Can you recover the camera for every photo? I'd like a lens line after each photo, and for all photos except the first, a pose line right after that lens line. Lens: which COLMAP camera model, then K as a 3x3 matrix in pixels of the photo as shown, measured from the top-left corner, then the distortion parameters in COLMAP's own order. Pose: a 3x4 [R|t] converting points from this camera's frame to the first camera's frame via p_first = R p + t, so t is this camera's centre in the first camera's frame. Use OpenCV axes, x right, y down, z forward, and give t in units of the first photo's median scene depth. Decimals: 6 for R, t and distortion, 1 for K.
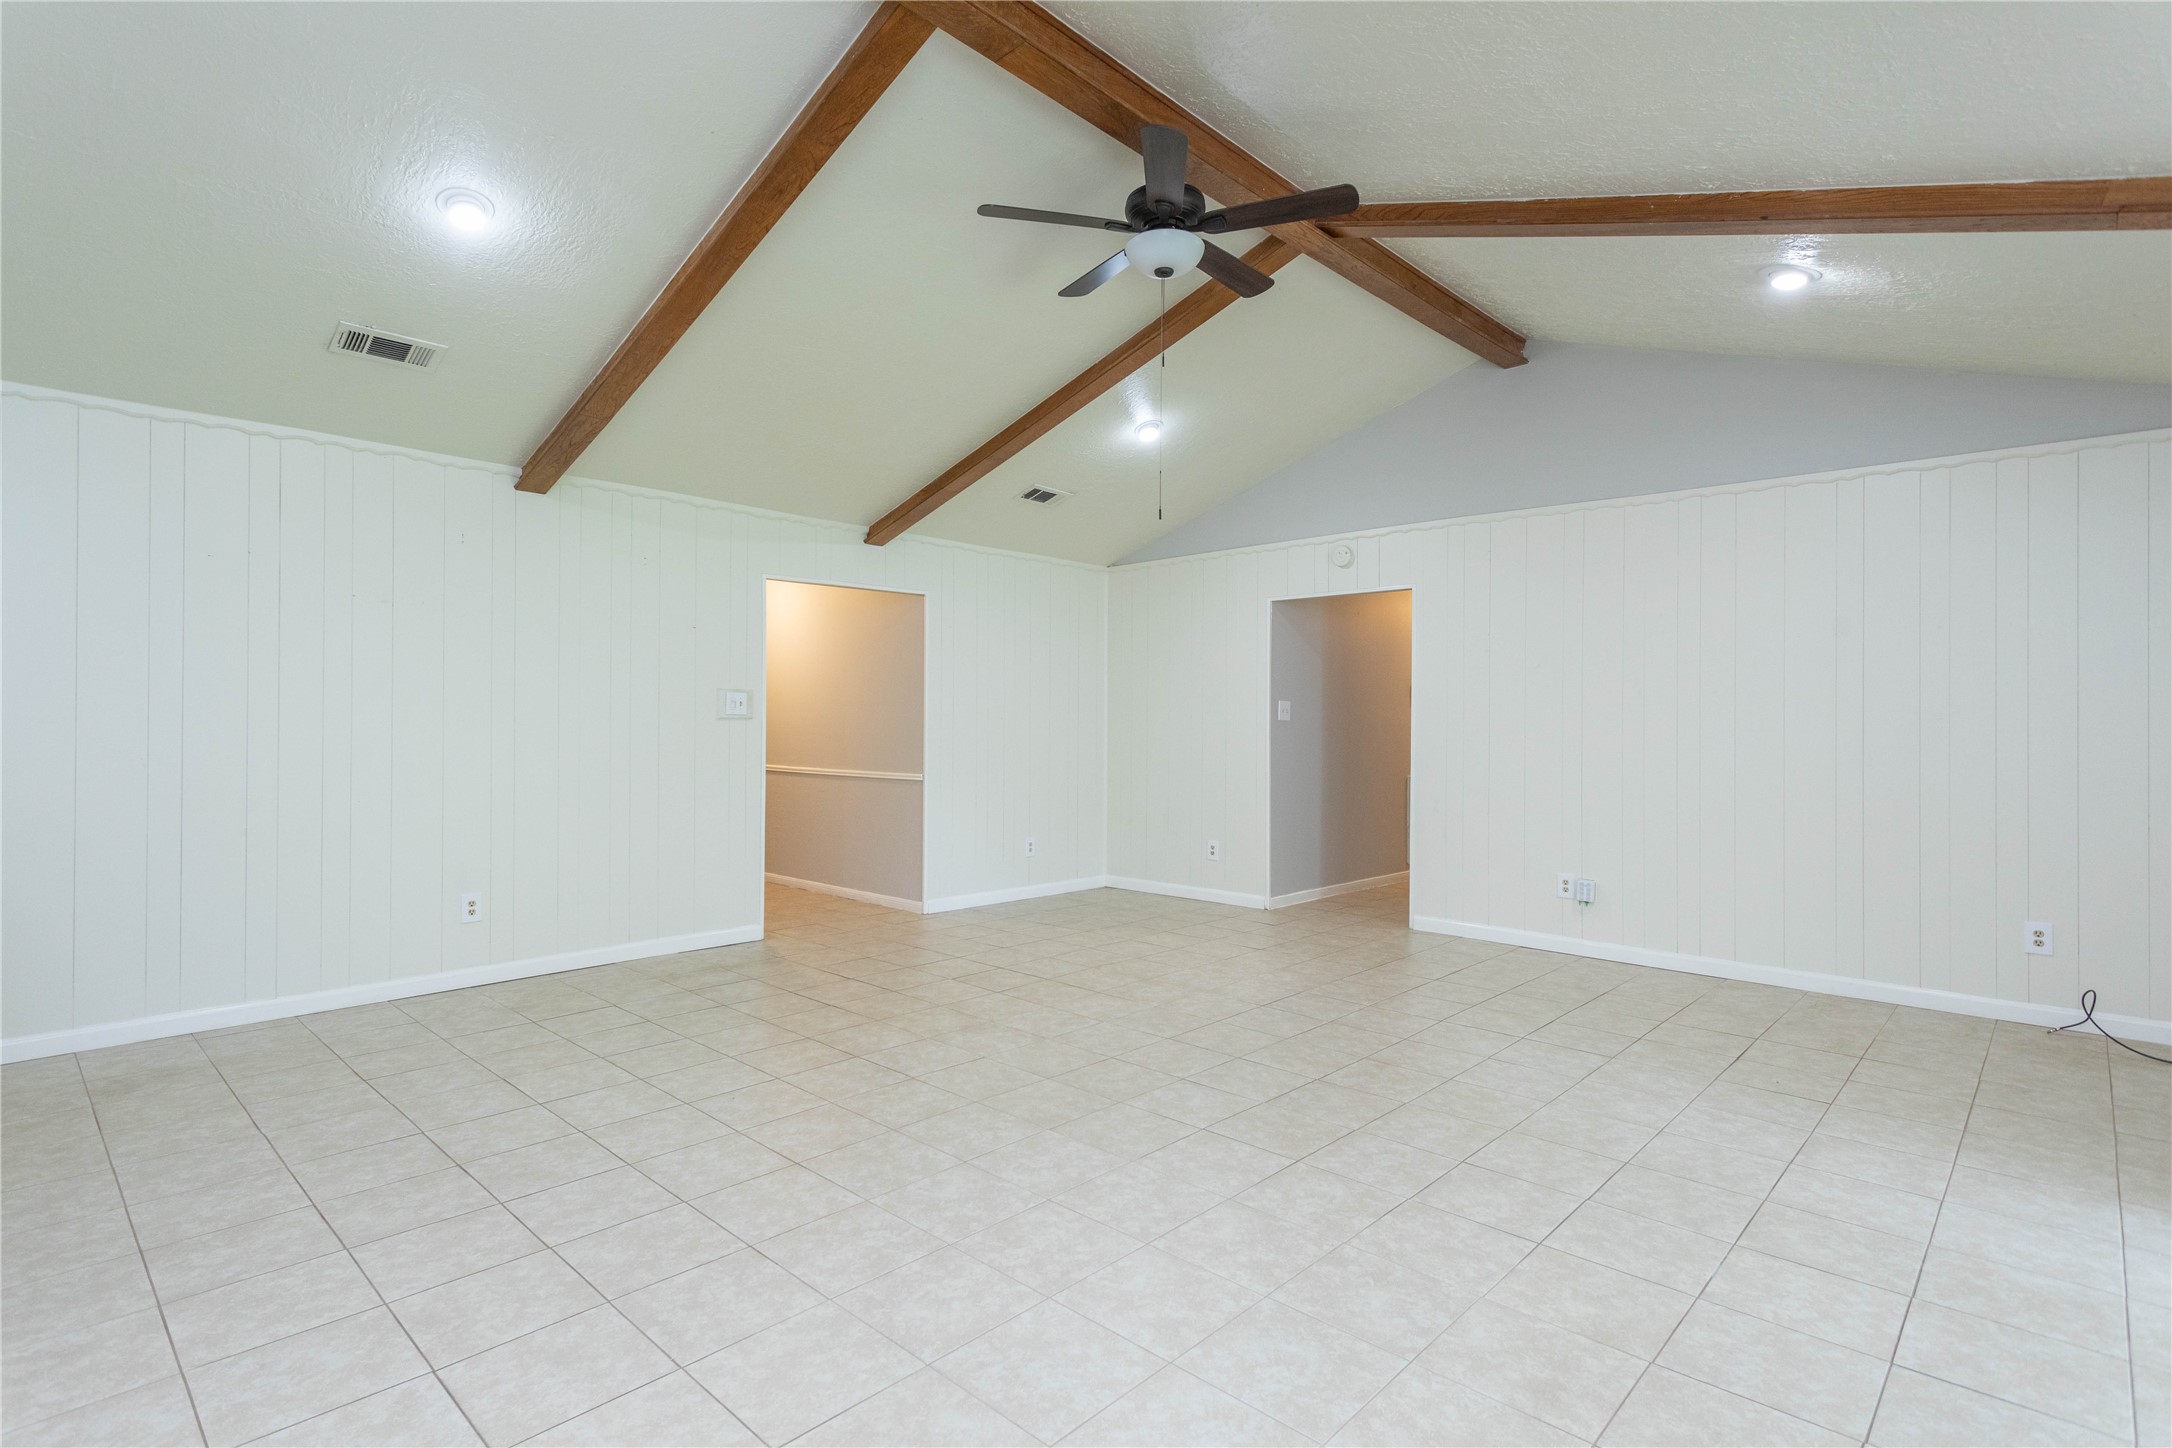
lens RADIAL K [[1042.8, 0, 1069.1], [0, 1042.8, 739.1], [0, 0, 1]] dist [0.006843, 0.000206]
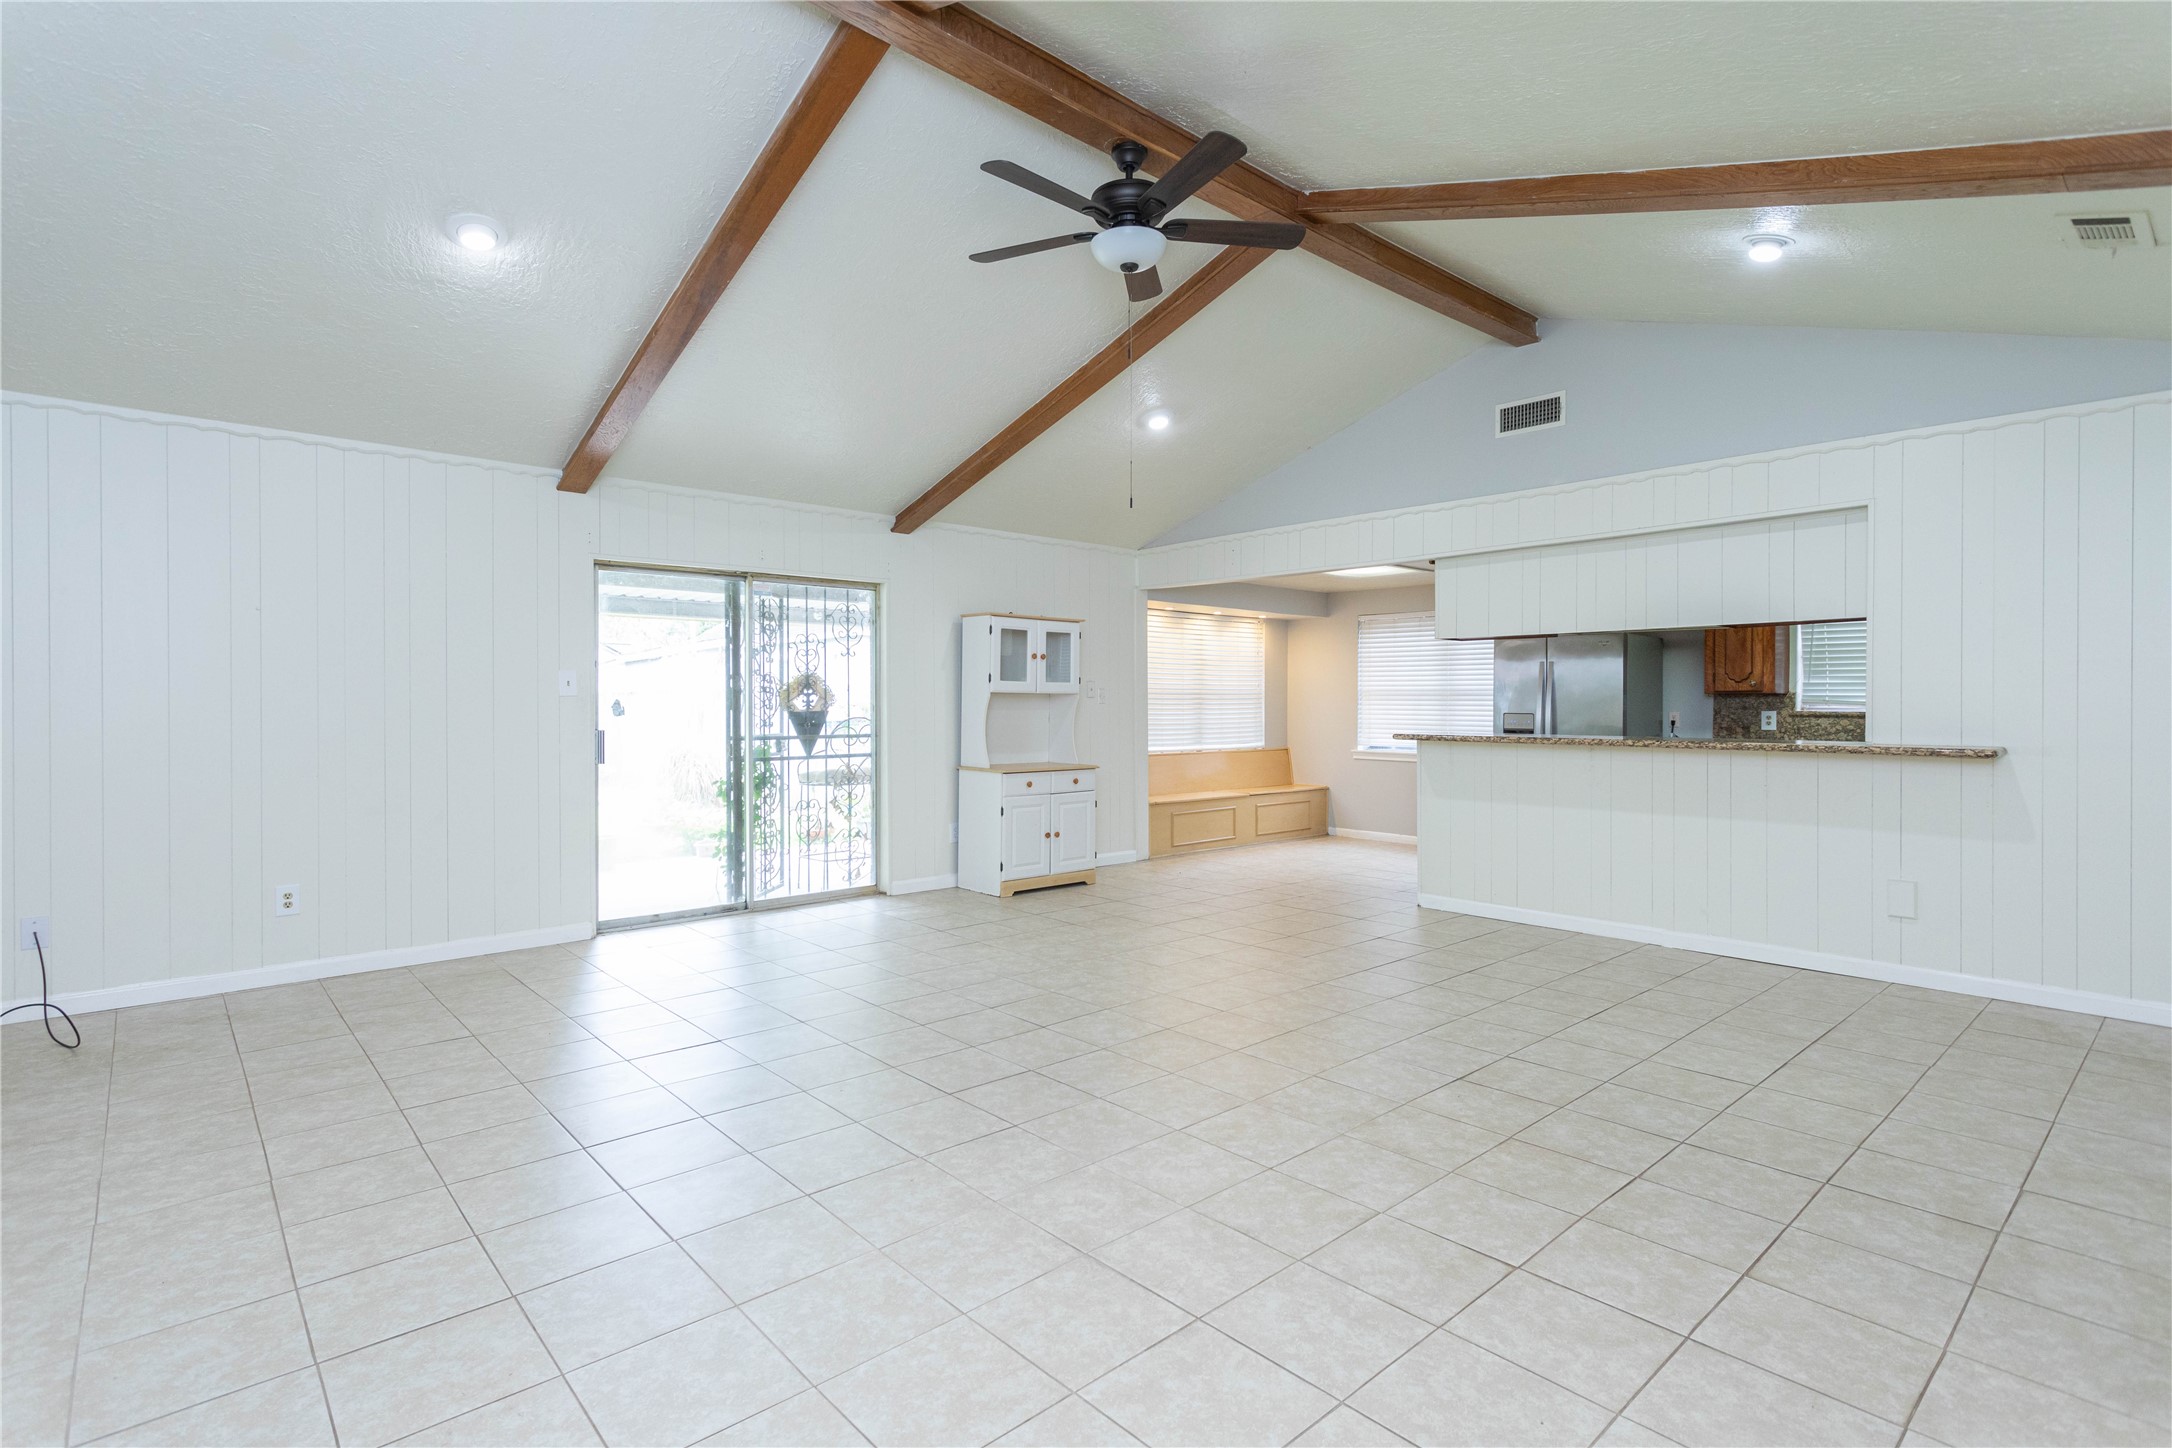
lens RADIAL K [[1042.8, 0, 1067.8], [0, 1042.8, 722.8], [0, 0, 1]] dist [0.006843, 0.000206]
pose [[-0.996537, -0.008266, 0.082737, 0.063990], [-0.005606, 0.999461, 0.032335, -0.028184], [-0.082960, 0.031759, -0.996047, 2.089596]]
